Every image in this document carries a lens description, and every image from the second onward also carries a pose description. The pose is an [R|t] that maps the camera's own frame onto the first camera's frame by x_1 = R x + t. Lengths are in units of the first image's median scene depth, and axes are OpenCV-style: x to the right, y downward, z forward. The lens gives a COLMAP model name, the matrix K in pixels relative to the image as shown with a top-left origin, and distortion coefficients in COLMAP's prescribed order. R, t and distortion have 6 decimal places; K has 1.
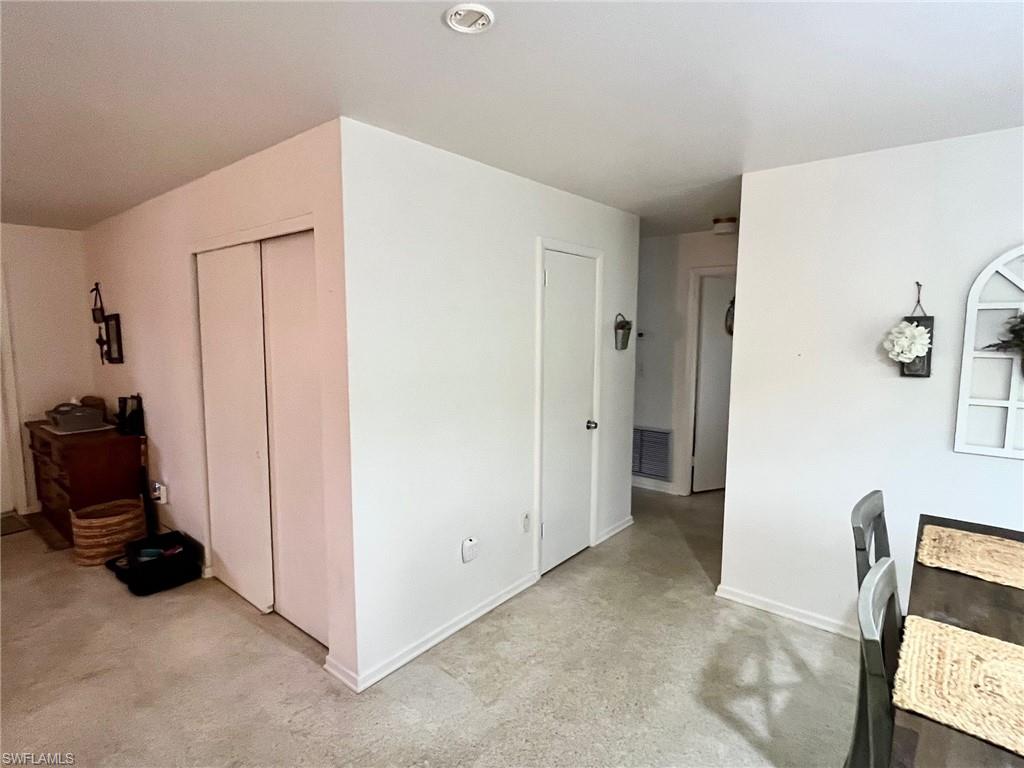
lens RADIAL K [[536.0, 0, 517.1], [0, 536.0, 385.3], [0, 0, 1]] dist [-0.001869, -0.000806]
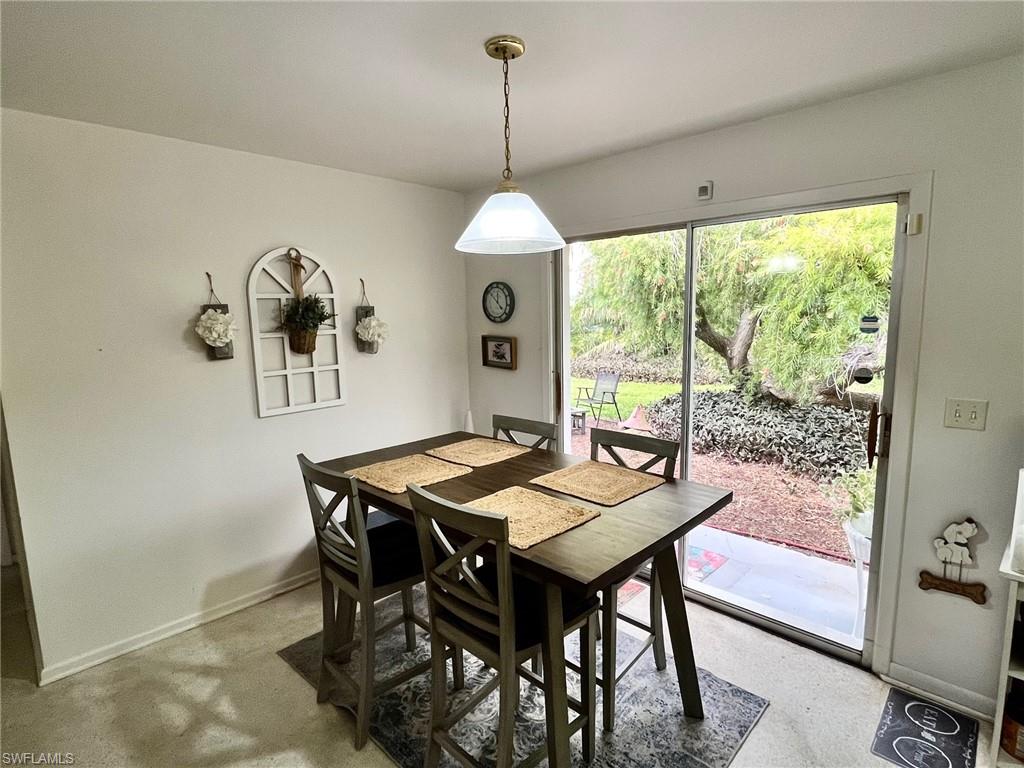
lens RADIAL K [[536.0, 0, 518.1], [0, 536.0, 382.1], [0, 0, 1]] dist [-0.001869, -0.000806]
pose [[0.084253, -0.144250, 0.985948, -0.298683], [0.123142, 0.983389, 0.133352, -0.043169], [-0.988806, 0.110176, 0.100617, 0.301349]]
